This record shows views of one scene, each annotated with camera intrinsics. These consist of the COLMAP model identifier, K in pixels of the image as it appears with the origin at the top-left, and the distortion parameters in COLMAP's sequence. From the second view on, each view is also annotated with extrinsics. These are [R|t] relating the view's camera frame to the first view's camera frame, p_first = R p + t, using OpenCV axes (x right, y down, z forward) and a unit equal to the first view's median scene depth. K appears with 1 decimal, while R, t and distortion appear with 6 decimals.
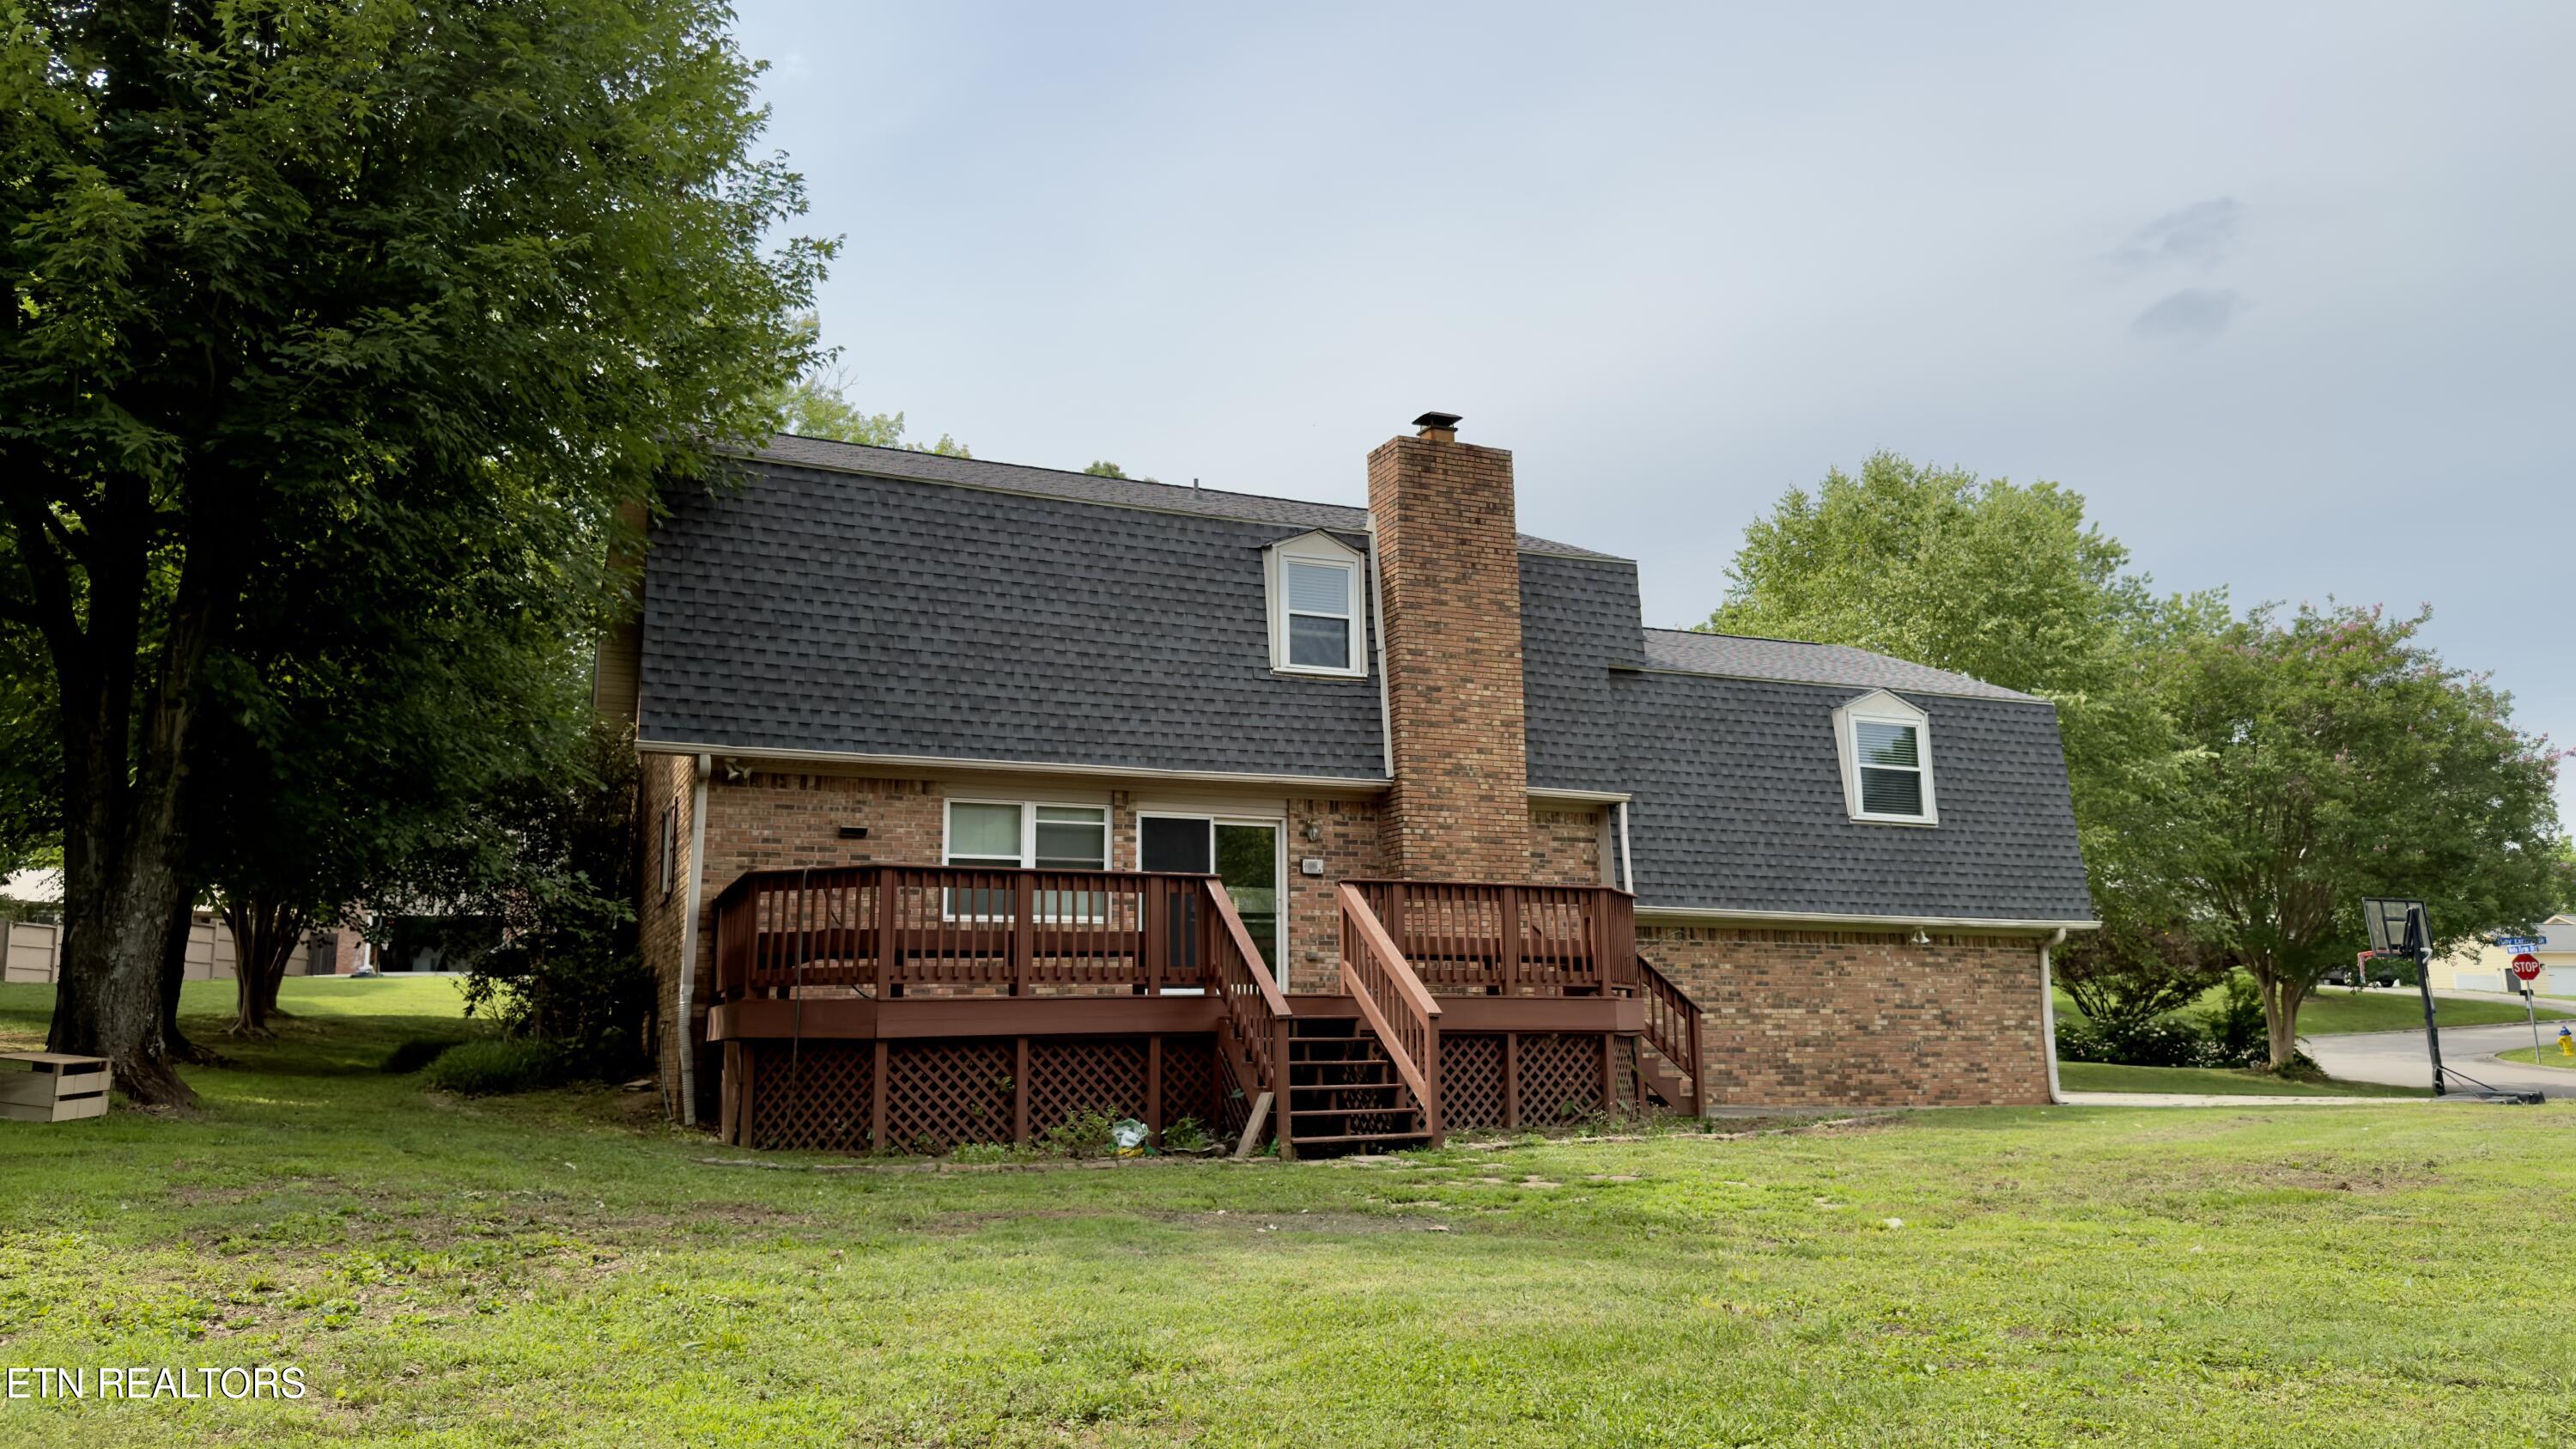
lens RADIAL K [[1794.1, 0, 1288.0], [0, 1794.1, 724.5], [0, 0, 1]] dist [0.177443, -0.357143]
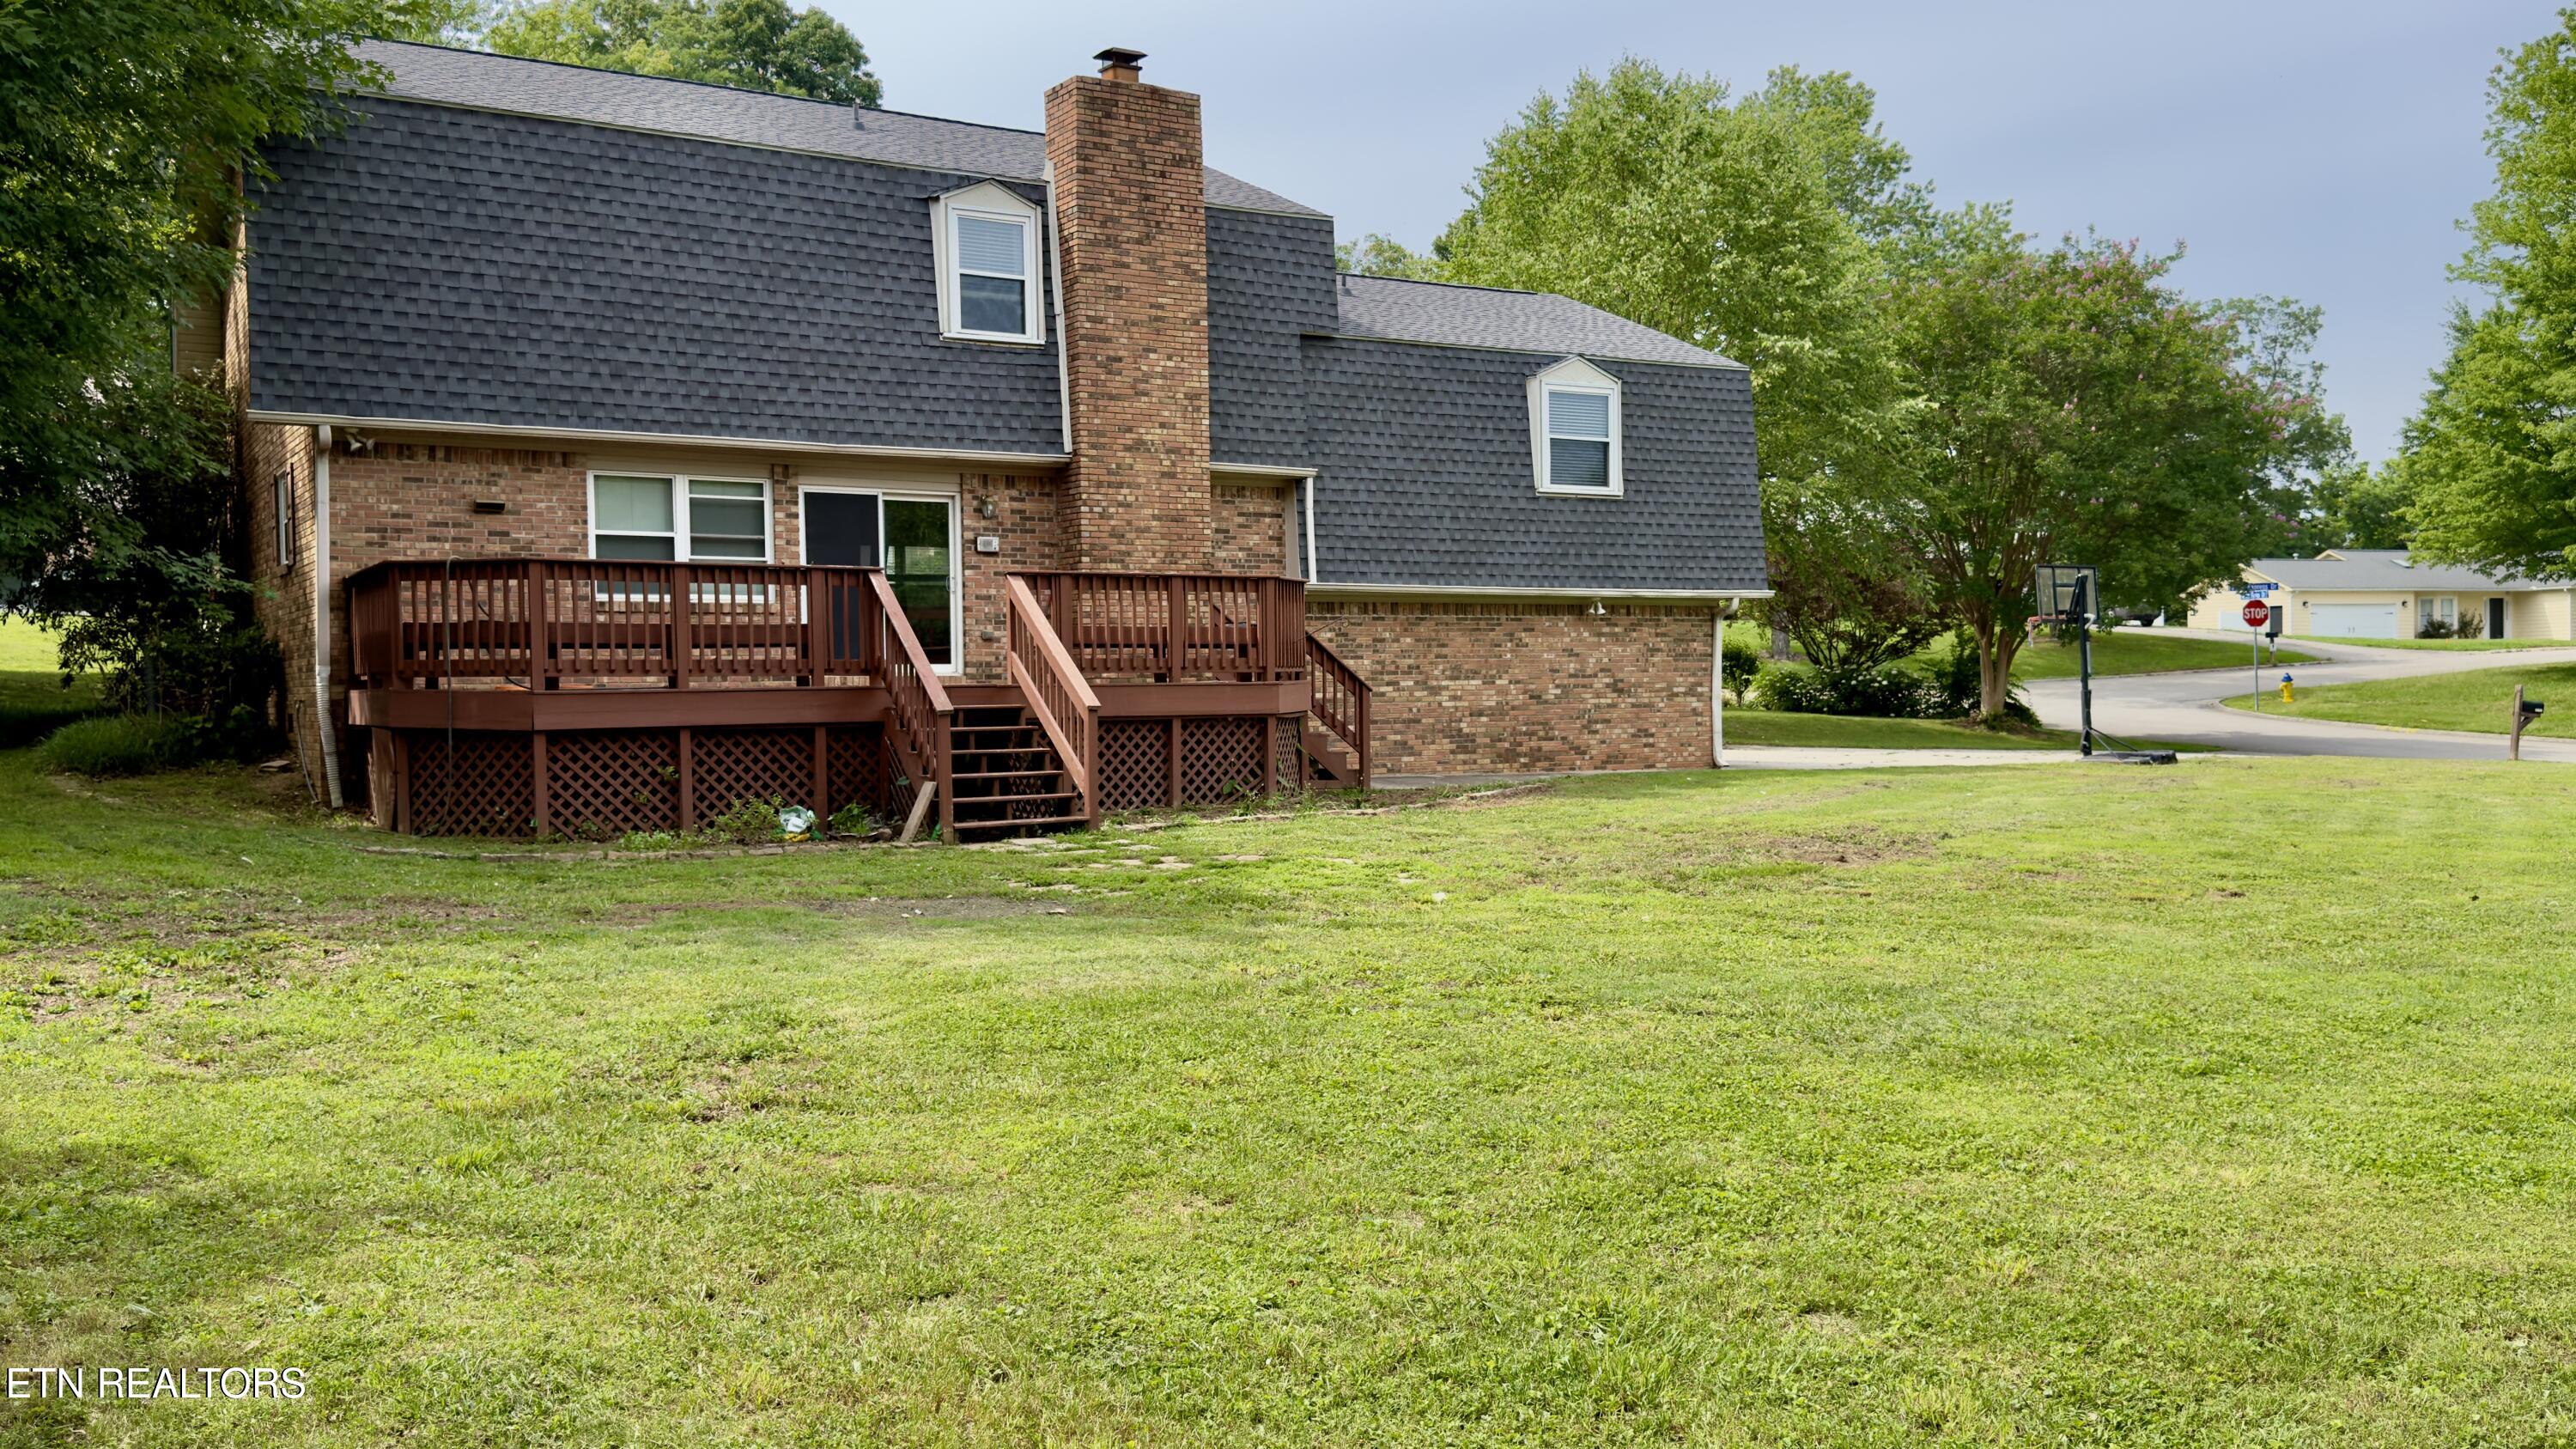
lens RADIAL K [[2110.6, 0, 1288.1], [0, 2110.6, 736.6], [0, 0, 1]] dist [0.194515, -0.474468]
pose [[0.991294, -0.004927, 0.131572, 0.024006], [-0.021705, 0.979513, 0.200210, -0.054042], [-0.129863, -0.201323, 0.970878, -0.160640]]
